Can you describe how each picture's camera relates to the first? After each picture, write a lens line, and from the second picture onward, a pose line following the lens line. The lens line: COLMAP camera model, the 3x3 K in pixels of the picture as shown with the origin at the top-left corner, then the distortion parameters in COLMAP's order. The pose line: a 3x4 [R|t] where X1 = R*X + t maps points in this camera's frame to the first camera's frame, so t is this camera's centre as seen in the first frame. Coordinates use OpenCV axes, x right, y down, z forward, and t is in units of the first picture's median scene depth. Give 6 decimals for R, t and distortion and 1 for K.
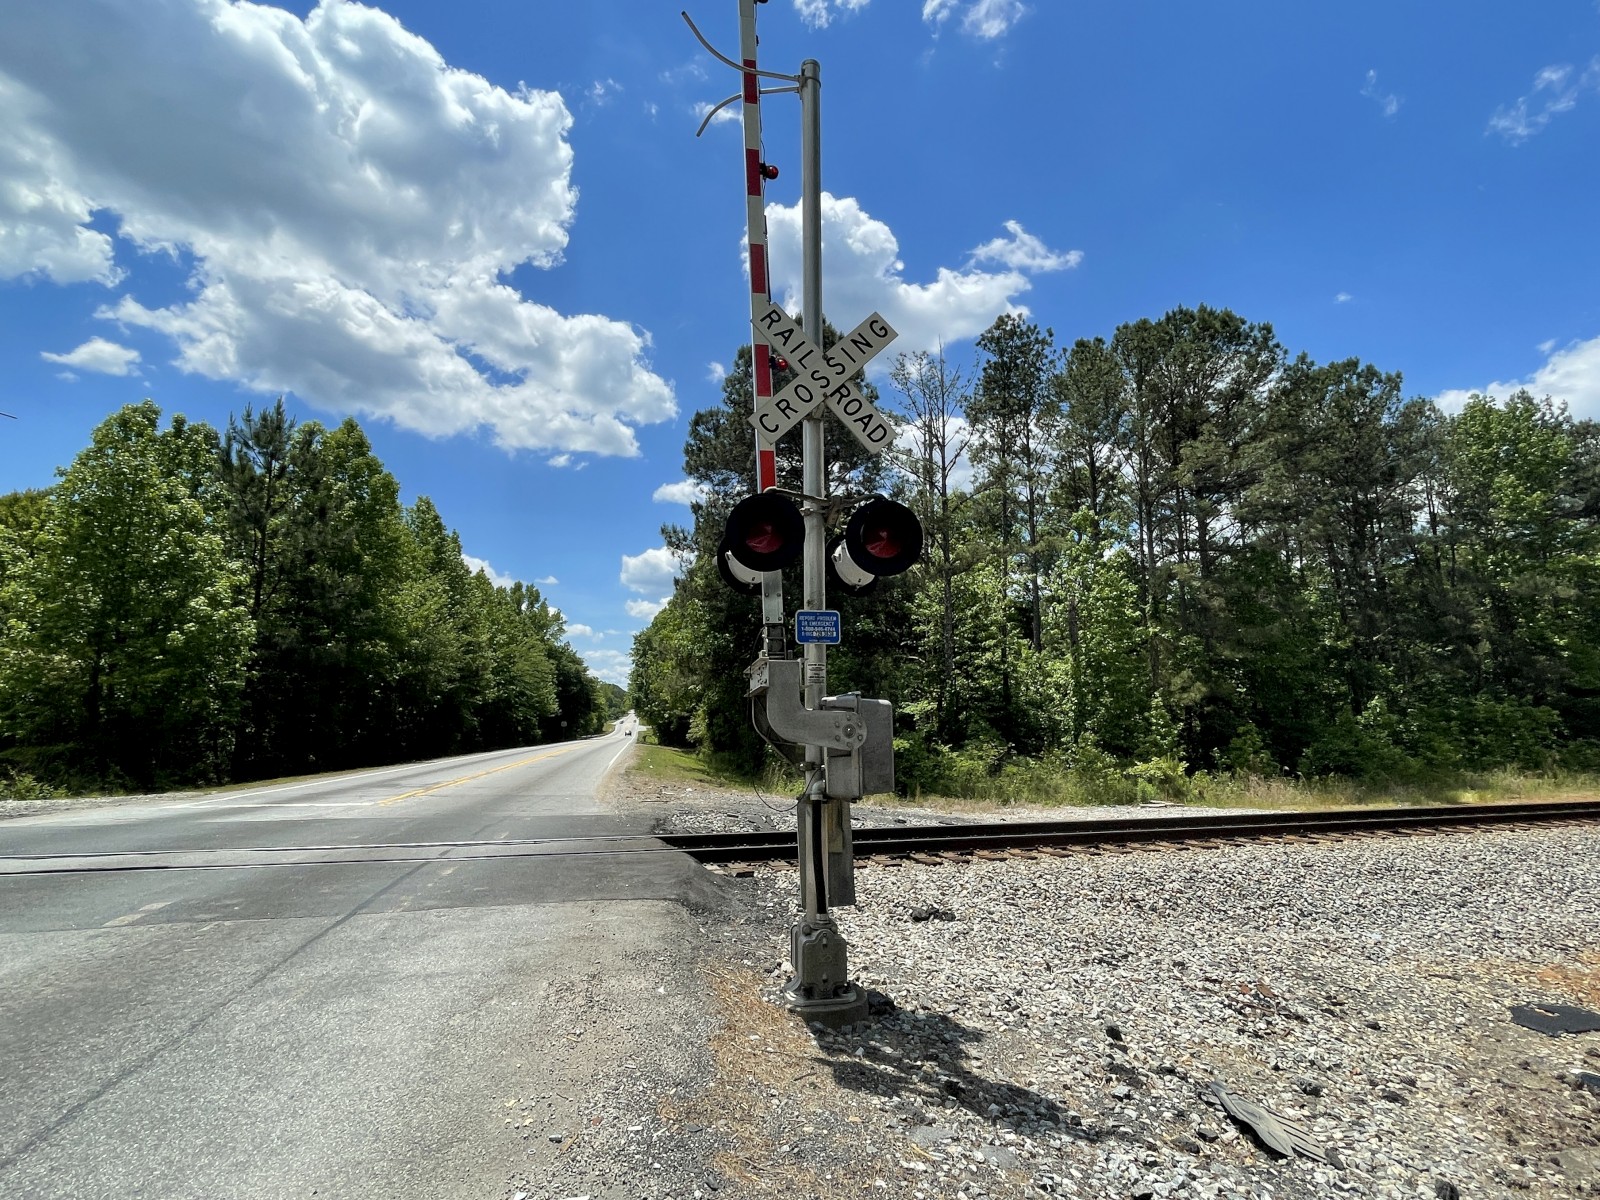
lens RADIAL K [[796.2, 0, 804.0], [0, 796.2, 602.3], [0, 0, 1]] dist [0.000598, -0.001414]
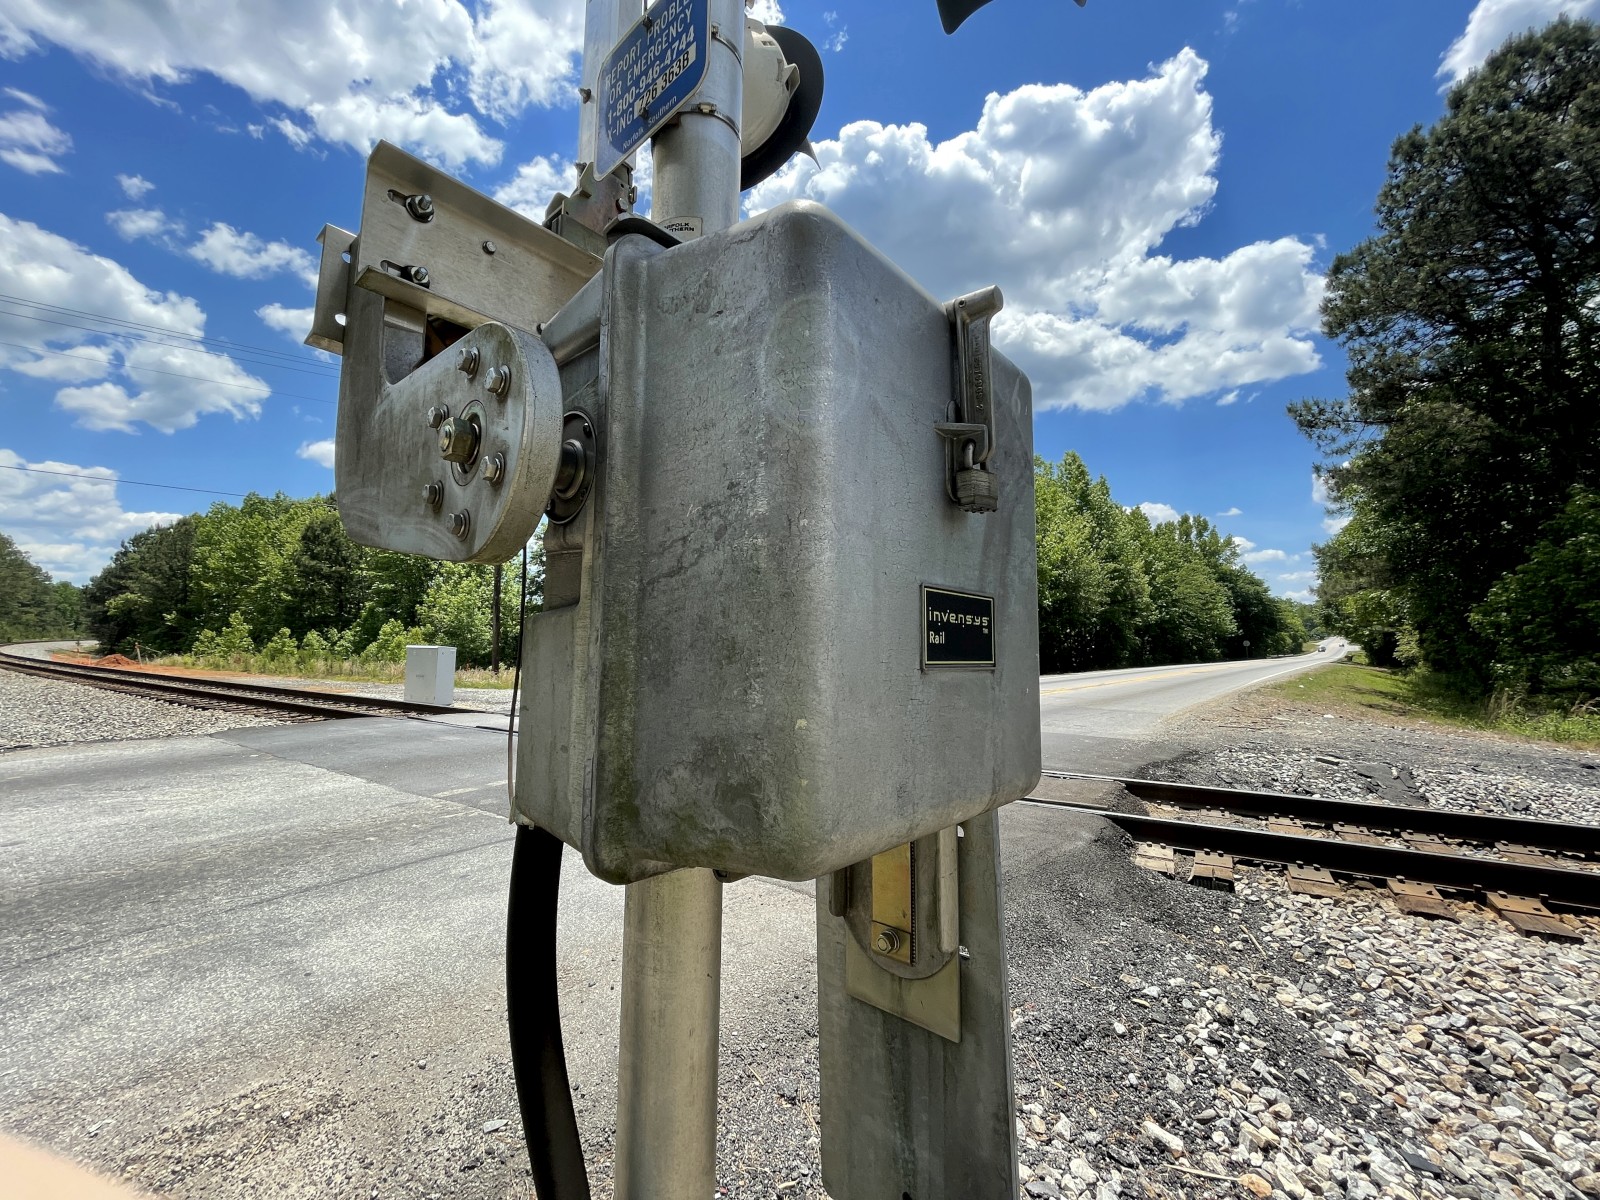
lens RADIAL K [[644.8, 0, 812.9], [0, 644.8, 597.6], [0, 0, 1]] dist [-0.000505, -0.000336]
pose [[0.620366, -0.064866, -0.781625, 0.028219], [0.124612, 0.992067, 0.016573, 0.029995], [0.774350, -0.107681, 0.623528, 0.144150]]
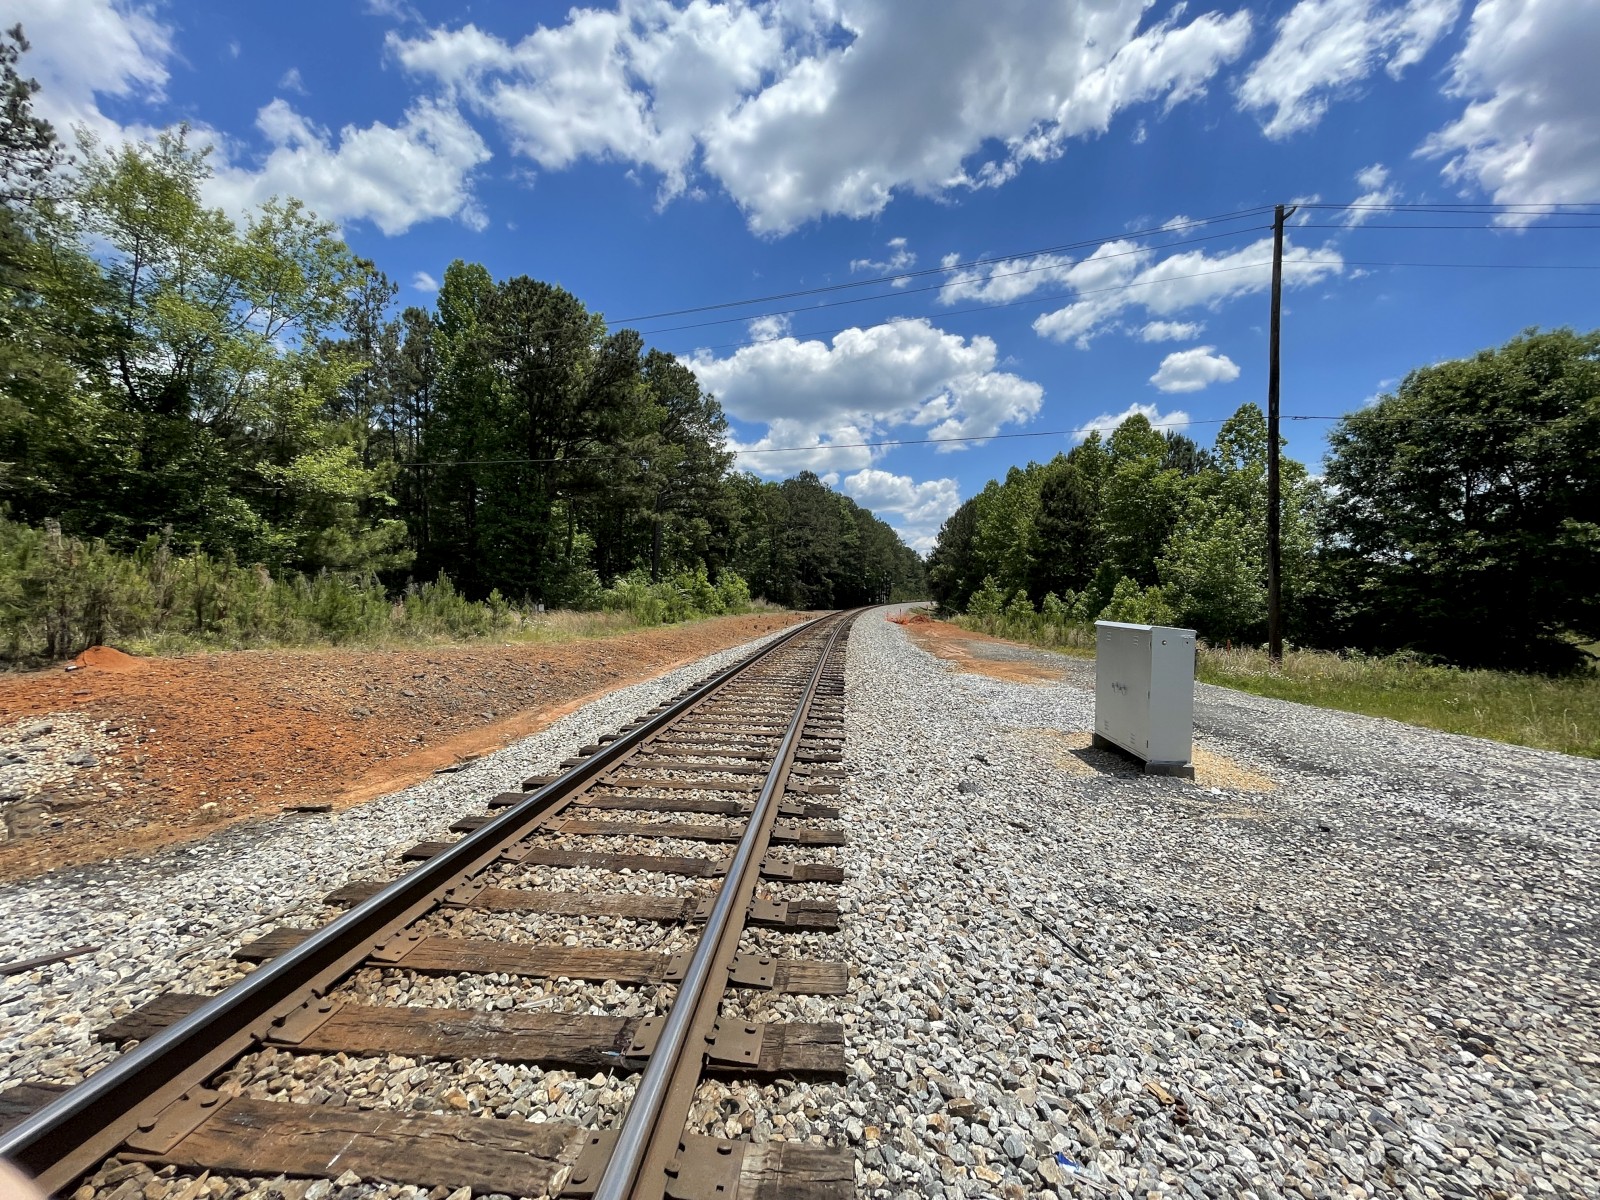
lens RADIAL K [[650.7, 0, 800.0], [0, 650.7, 600.0], [0, 0, 1]] dist [-0.000482, -0.000012]
pose [[-0.391119, -0.014377, -0.920228, -0.344249], [0.131220, 0.988792, -0.071220, 0.031479], [0.910938, -0.148607, -0.384848, 0.211648]]
